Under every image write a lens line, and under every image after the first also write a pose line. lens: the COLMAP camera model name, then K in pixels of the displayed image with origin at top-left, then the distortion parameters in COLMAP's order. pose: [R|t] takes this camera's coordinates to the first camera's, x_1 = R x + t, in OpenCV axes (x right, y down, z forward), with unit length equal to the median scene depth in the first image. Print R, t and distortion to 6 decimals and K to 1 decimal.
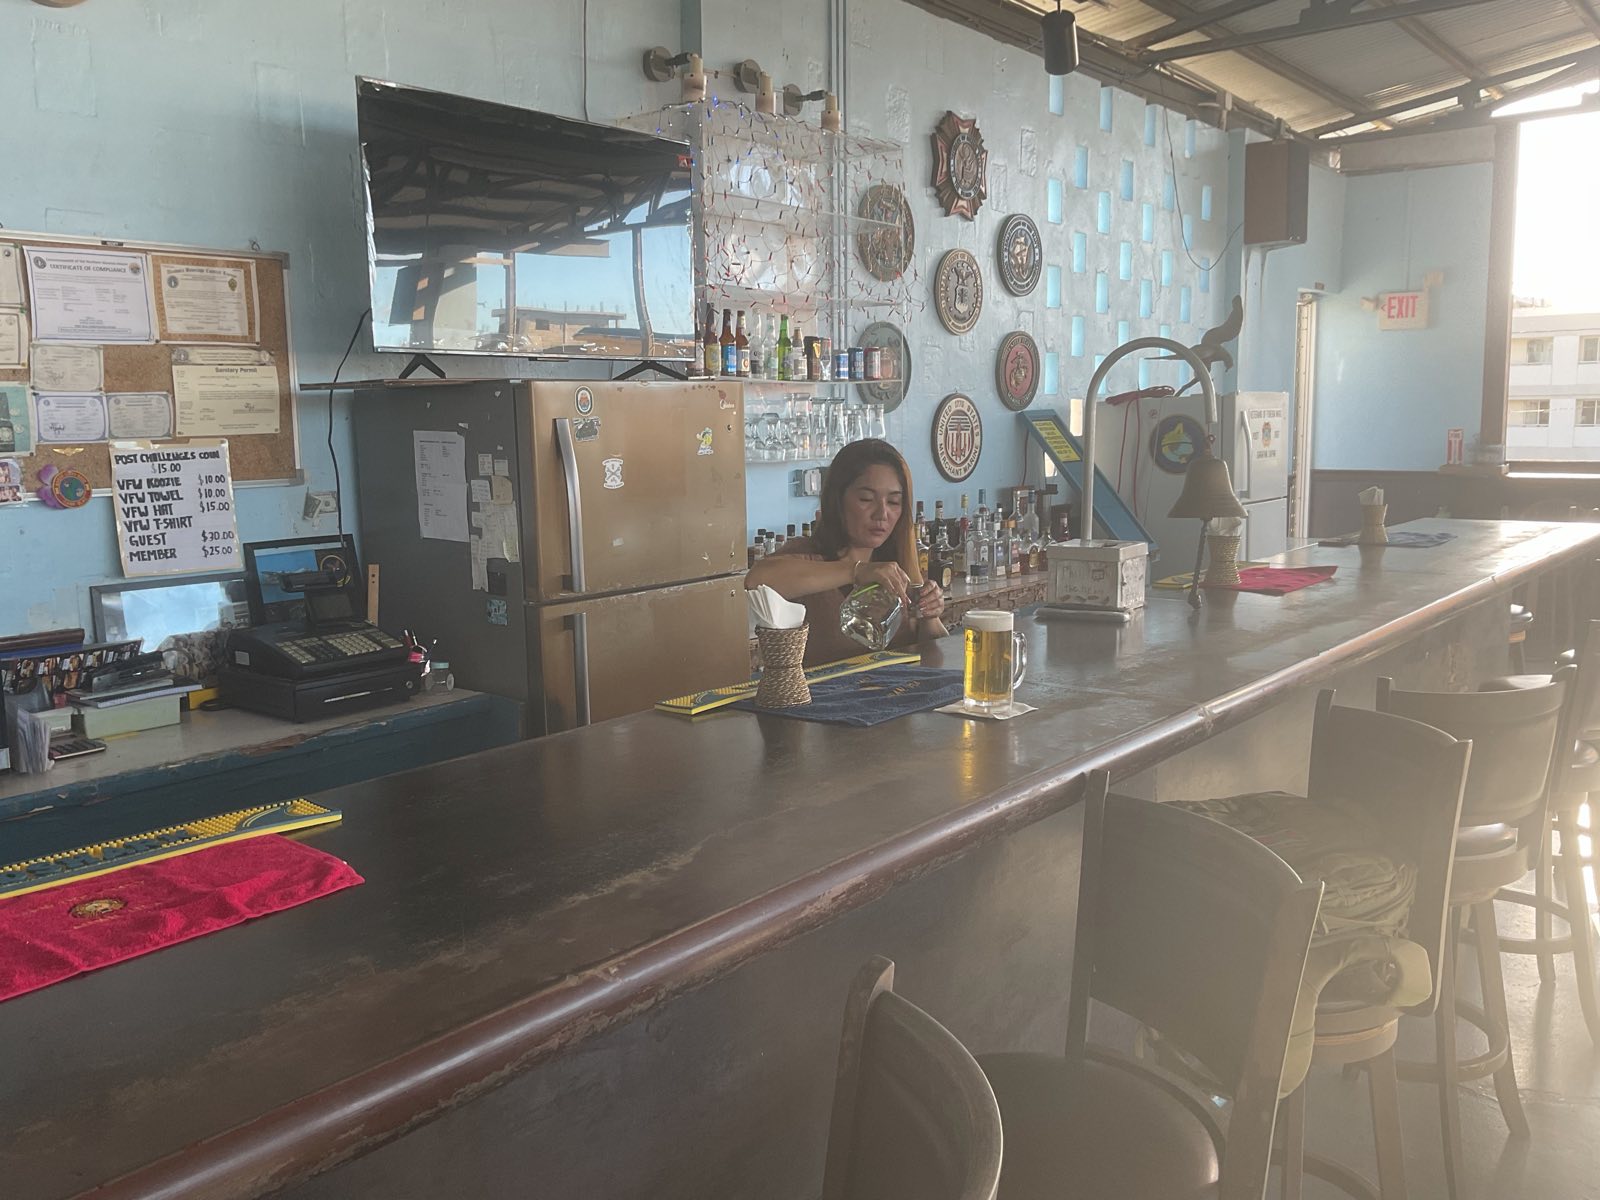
lens RADIAL K [[1346.2, 0, 805.4], [0, 1346.2, 610.3], [0, 0, 1]] dist [0.060671, -0.114498]
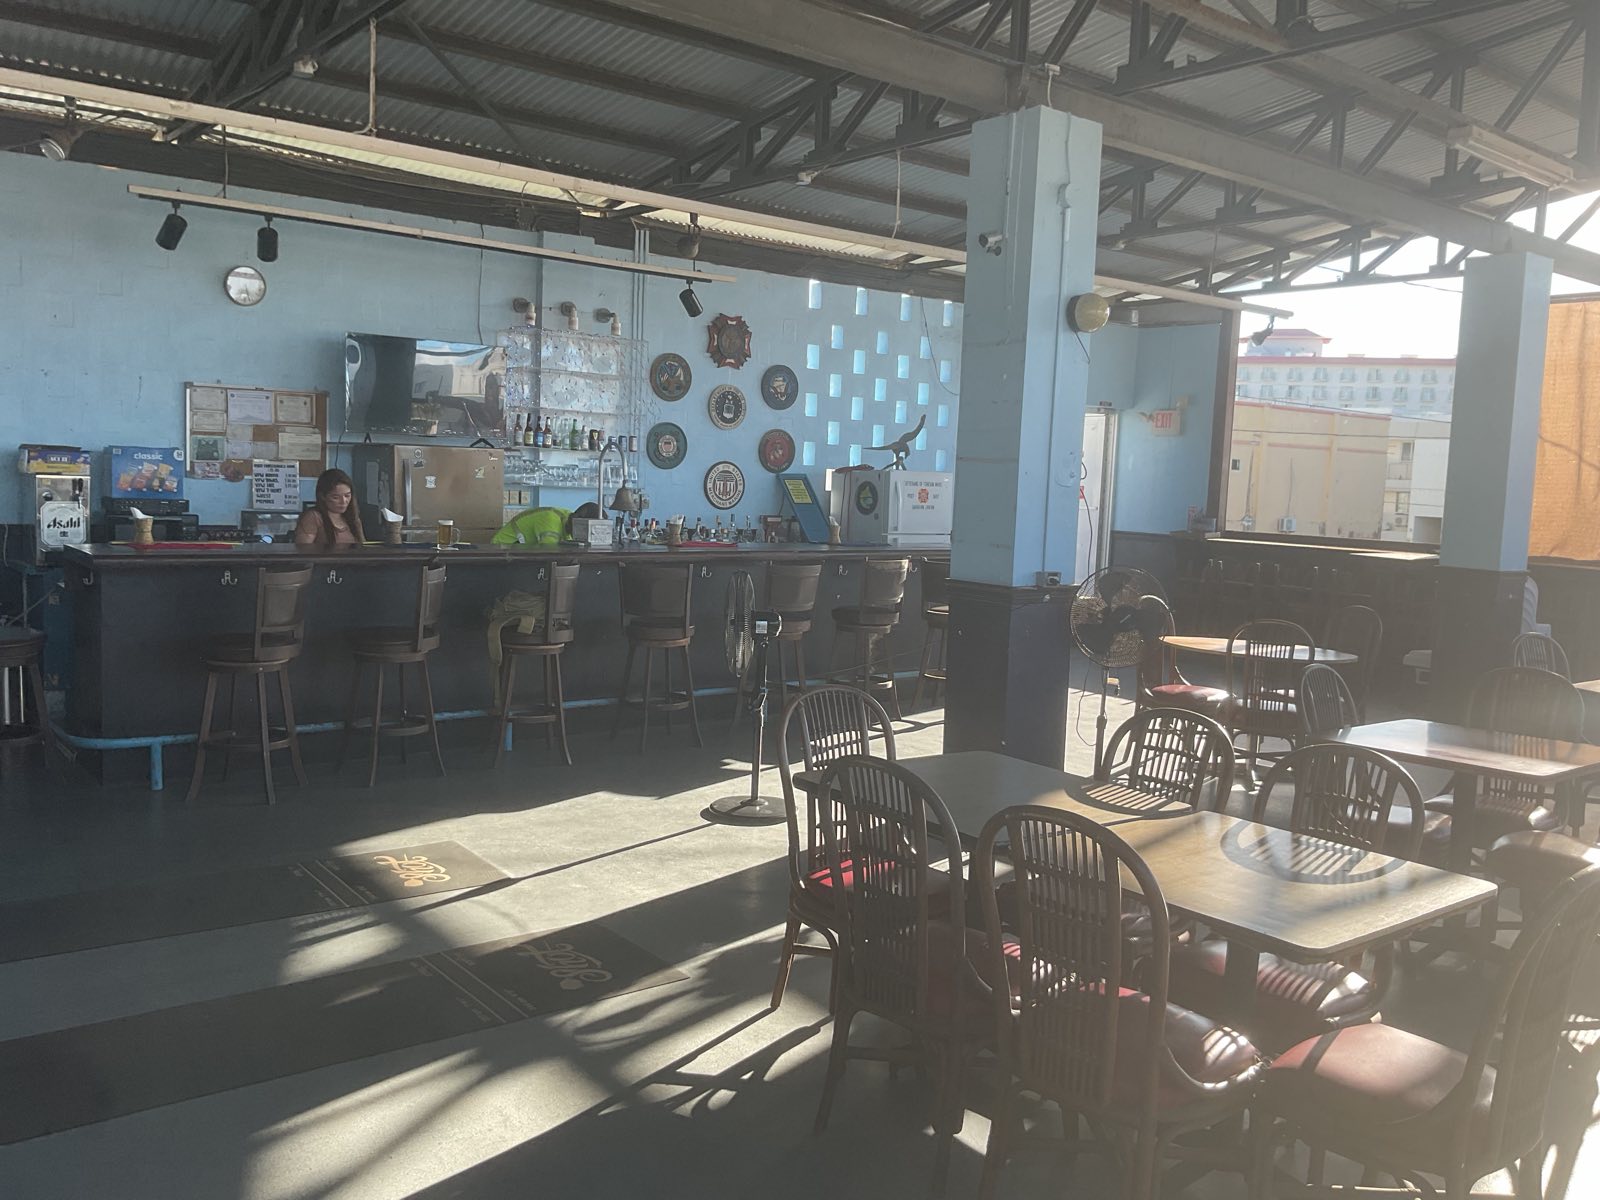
lens RADIAL K [[1346.2, 0, 812.2], [0, 1346.2, 610.6], [0, 0, 1]] dist [0.060671, -0.114498]
pose [[0.970718, 0.081410, -0.226005, 1.173837], [-0.090454, 0.995451, -0.029937, 0.153554], [0.222540, 0.049504, 0.973666, -1.341691]]
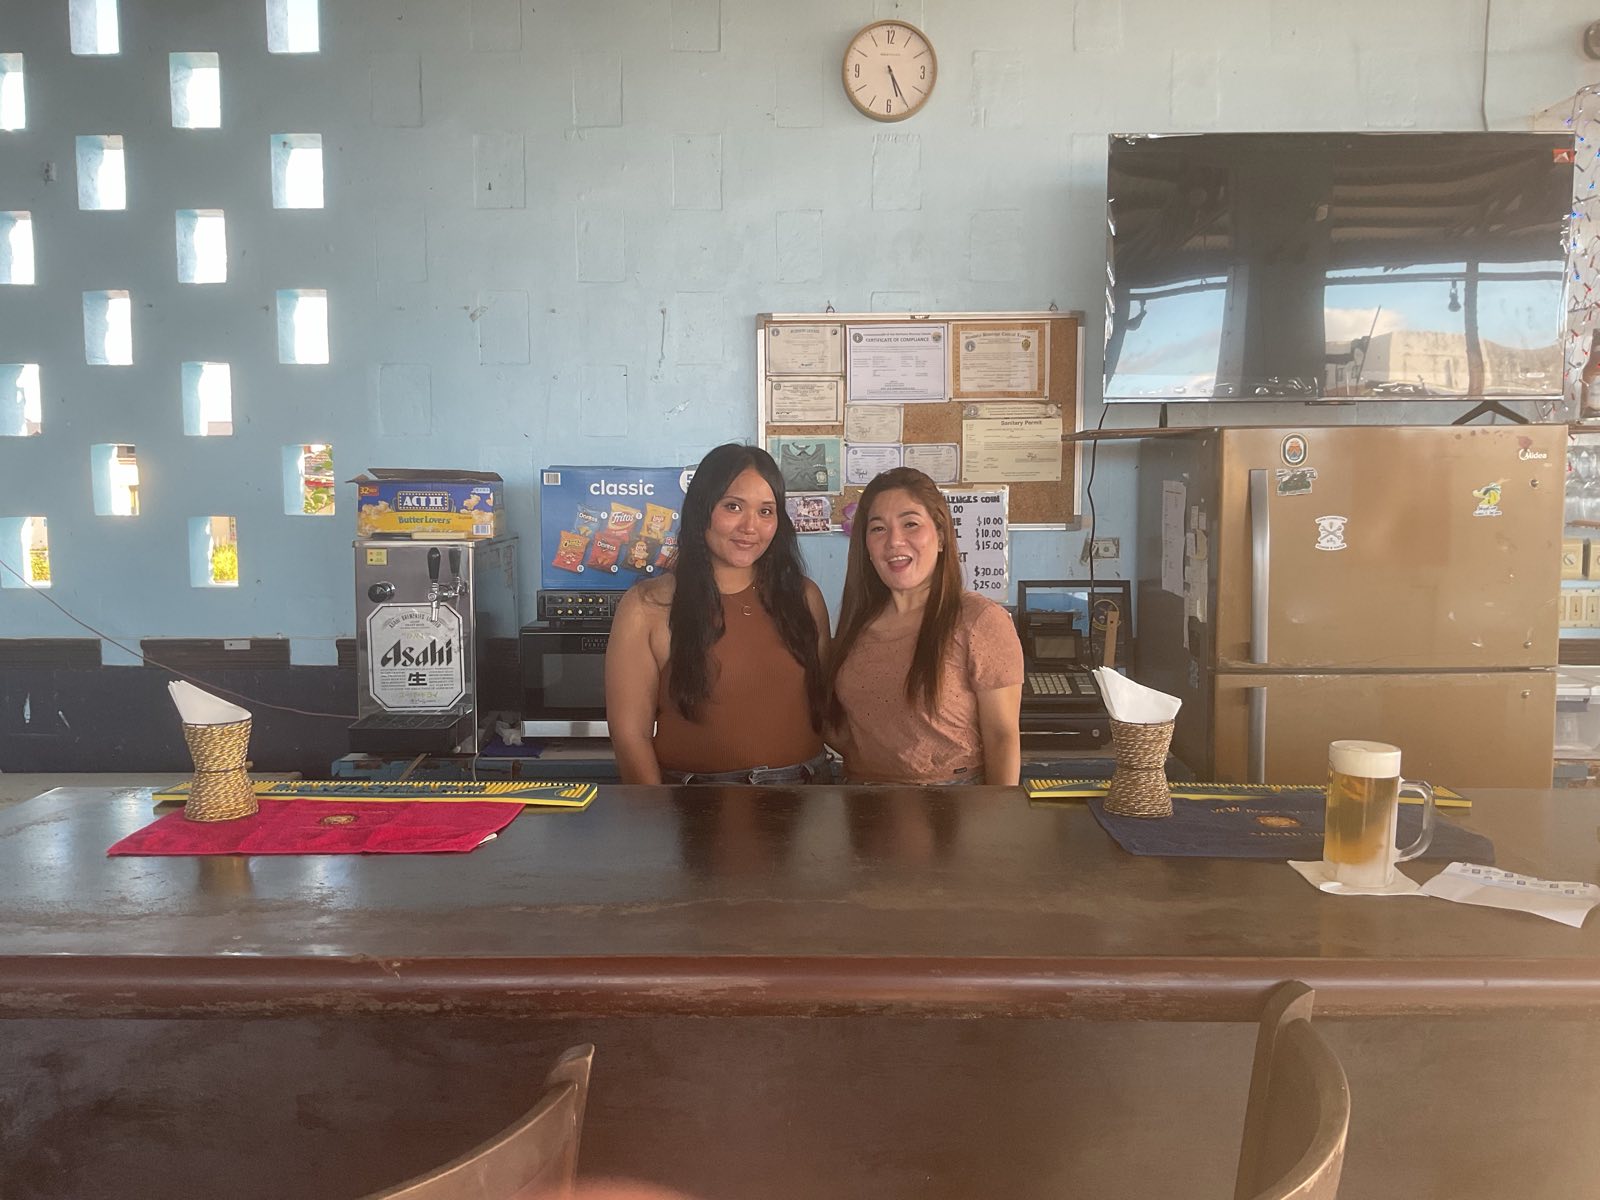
lens RADIAL K [[1346.2, 0, 799.6], [0, 1346.2, 601.8], [0, 0, 1]] dist [0.060671, -0.114498]
pose [[0.615560, 0.091302, -0.782784, 0.337179], [-0.120996, 0.992439, 0.020608, -0.034892], [0.778747, 0.082028, 0.621953, 0.197985]]
